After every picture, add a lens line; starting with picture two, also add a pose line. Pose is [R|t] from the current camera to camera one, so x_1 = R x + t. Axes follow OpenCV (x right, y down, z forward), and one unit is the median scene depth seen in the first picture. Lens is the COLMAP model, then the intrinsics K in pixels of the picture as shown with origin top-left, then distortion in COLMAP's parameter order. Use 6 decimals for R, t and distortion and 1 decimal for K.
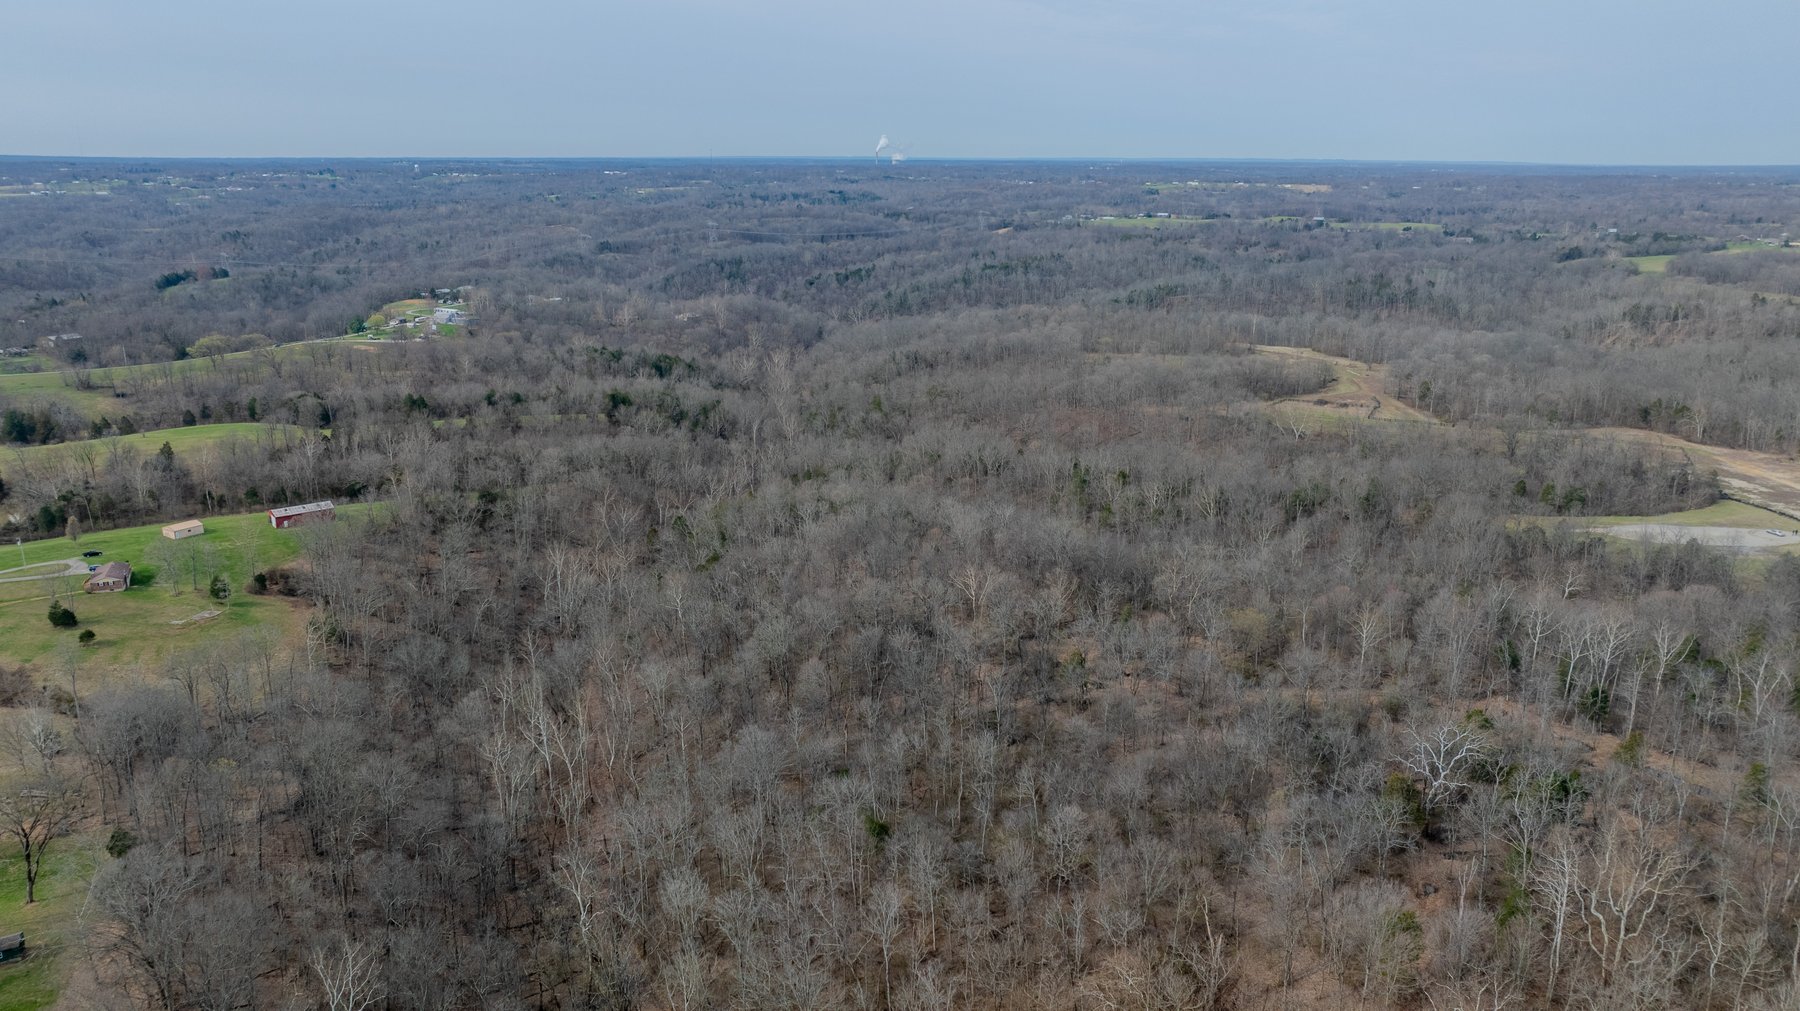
lens RADIAL K [[1262.4, 0, 901.0], [0, 1262.4, 499.4], [0, 0, 1]] dist [-0.046715, 0.050633]
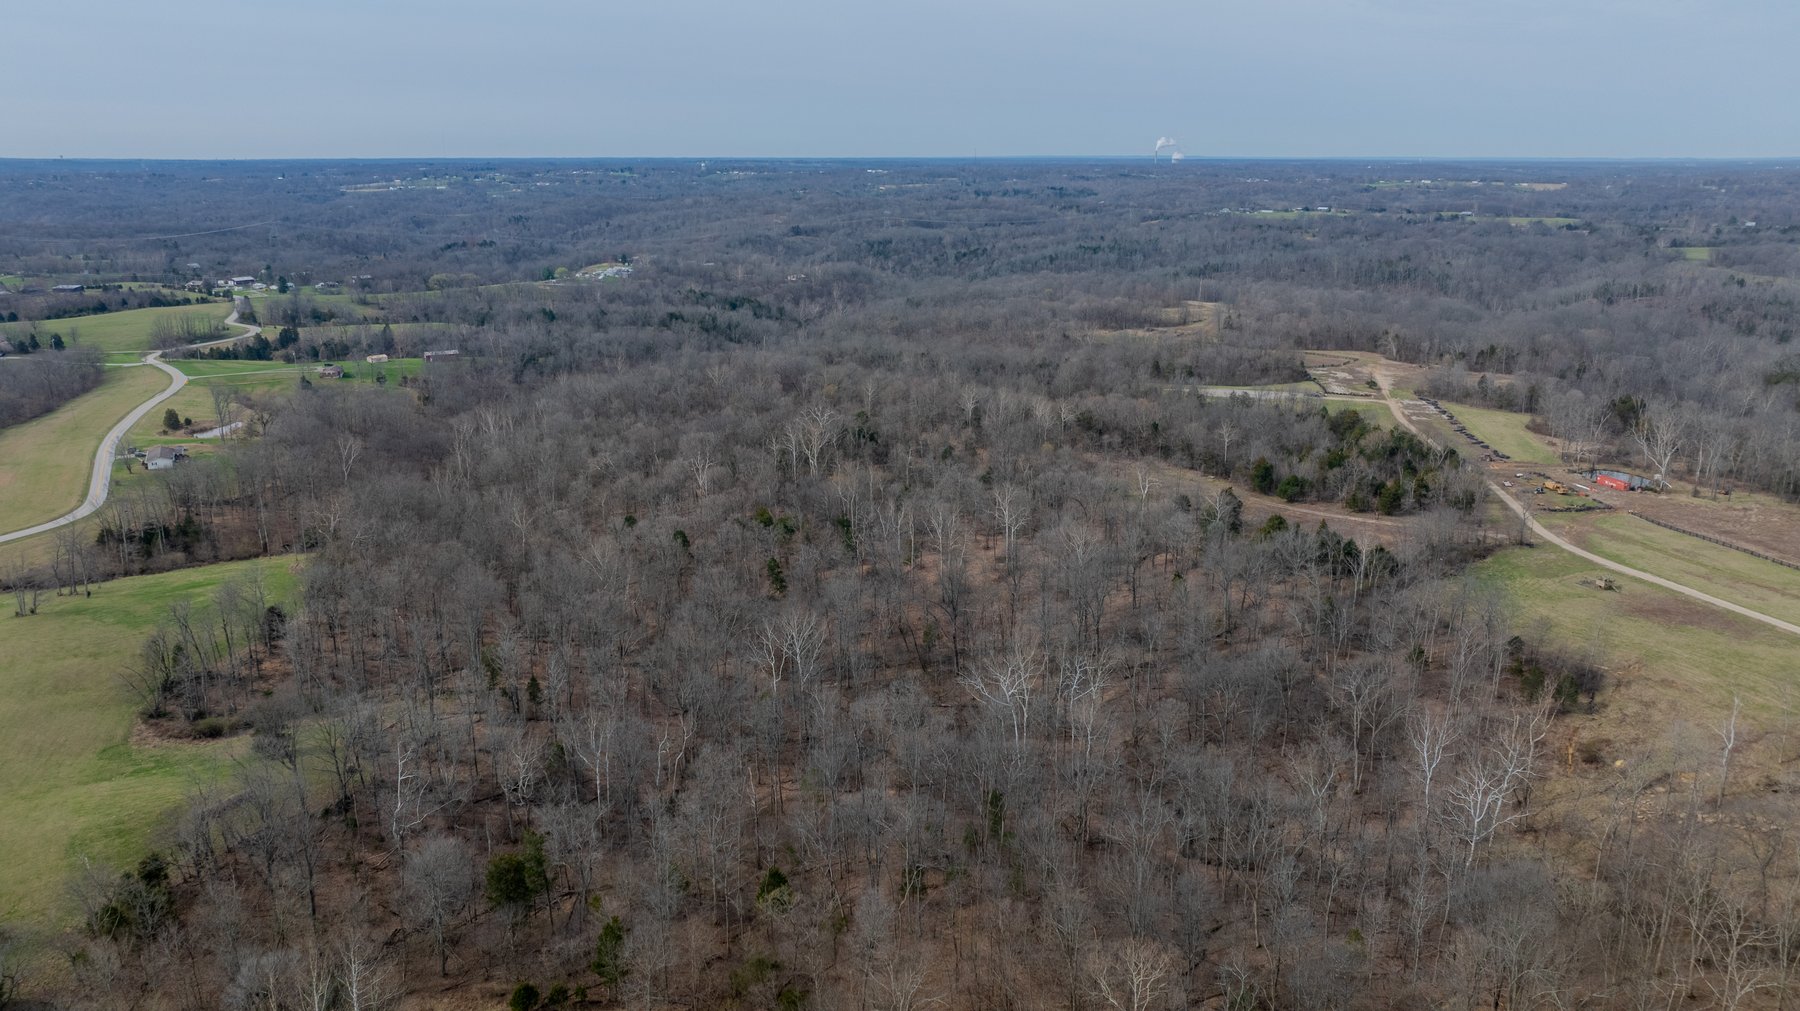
lens RADIAL K [[1262.4, 0, 898.8], [0, 1262.4, 497.2], [0, 0, 1]] dist [-0.046715, 0.050633]
pose [[0.973870, 0.055734, -0.220159, 0.133628], [-0.056068, 0.998416, 0.004738, 0.040156], [0.220075, 0.007729, 0.975452, -0.141548]]
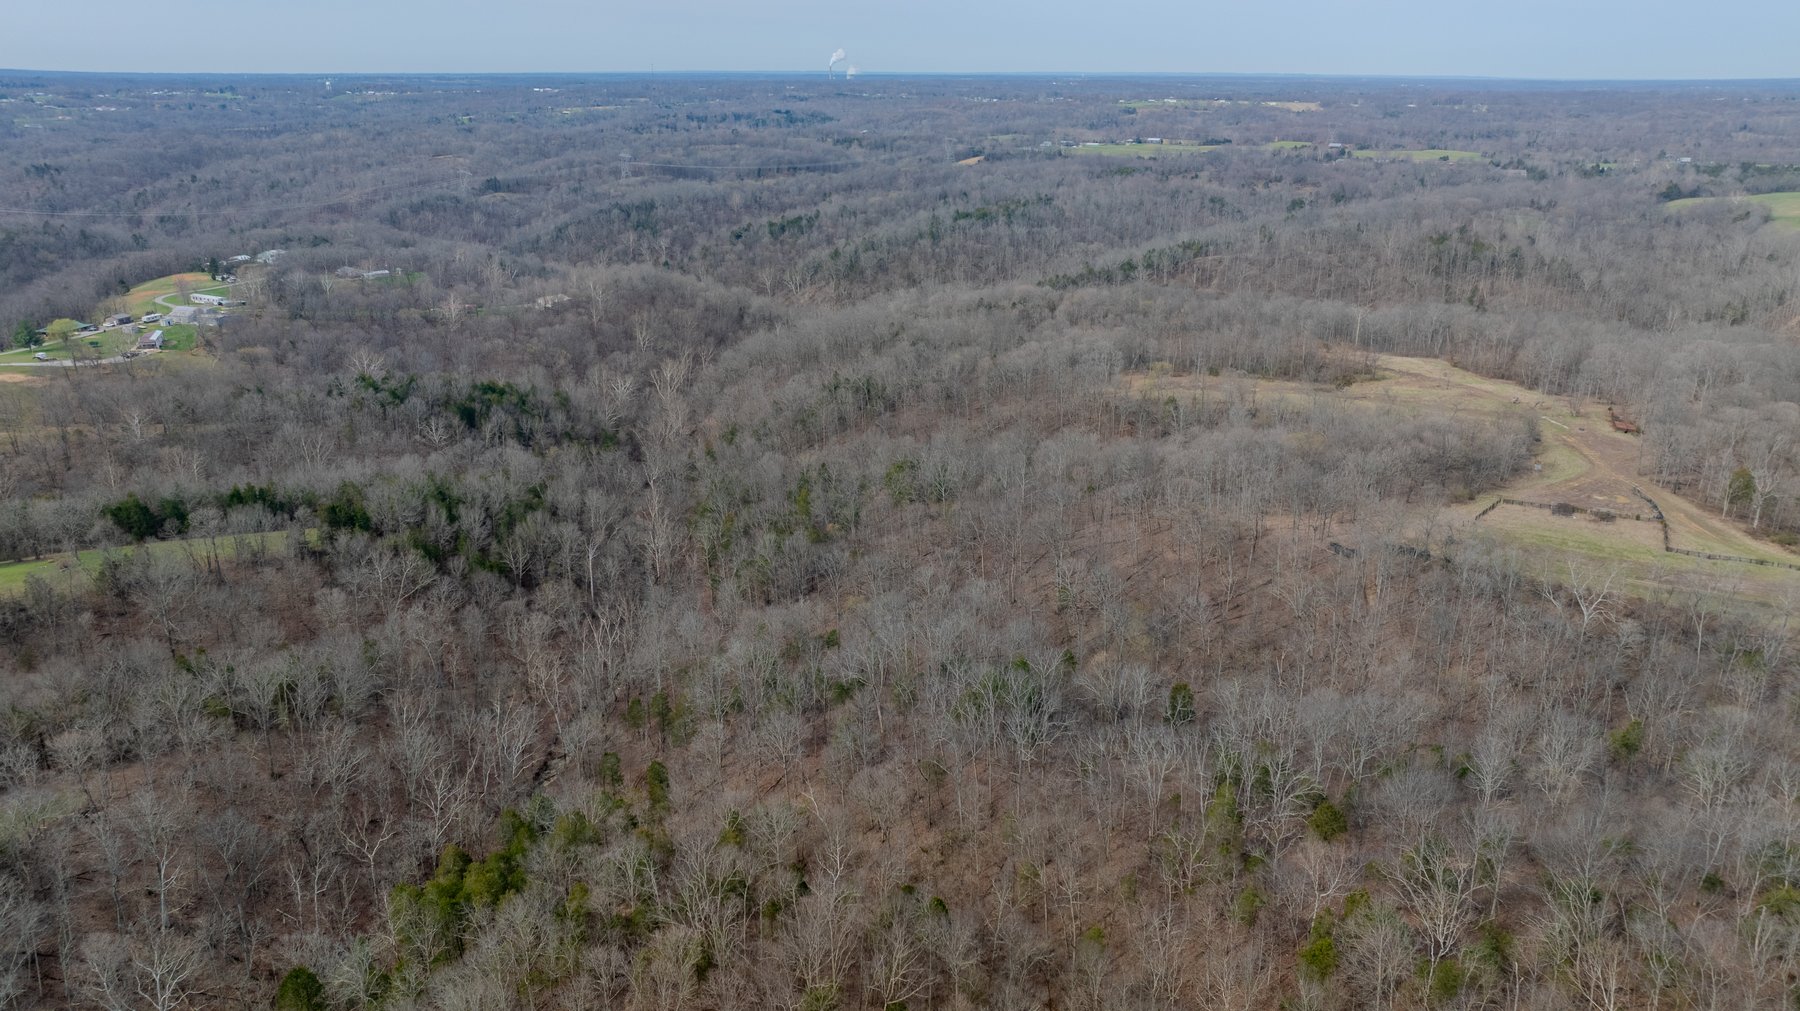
lens RADIAL K [[1262.4, 0, 900.5], [0, 1262.4, 506.6], [0, 0, 1]] dist [-0.046715, 0.050633]
pose [[0.999437, -0.011580, 0.031495, 0.003113], [0.009421, 0.997650, 0.067862, -0.042573], [-0.032207, -0.067527, 0.997197, 0.152393]]
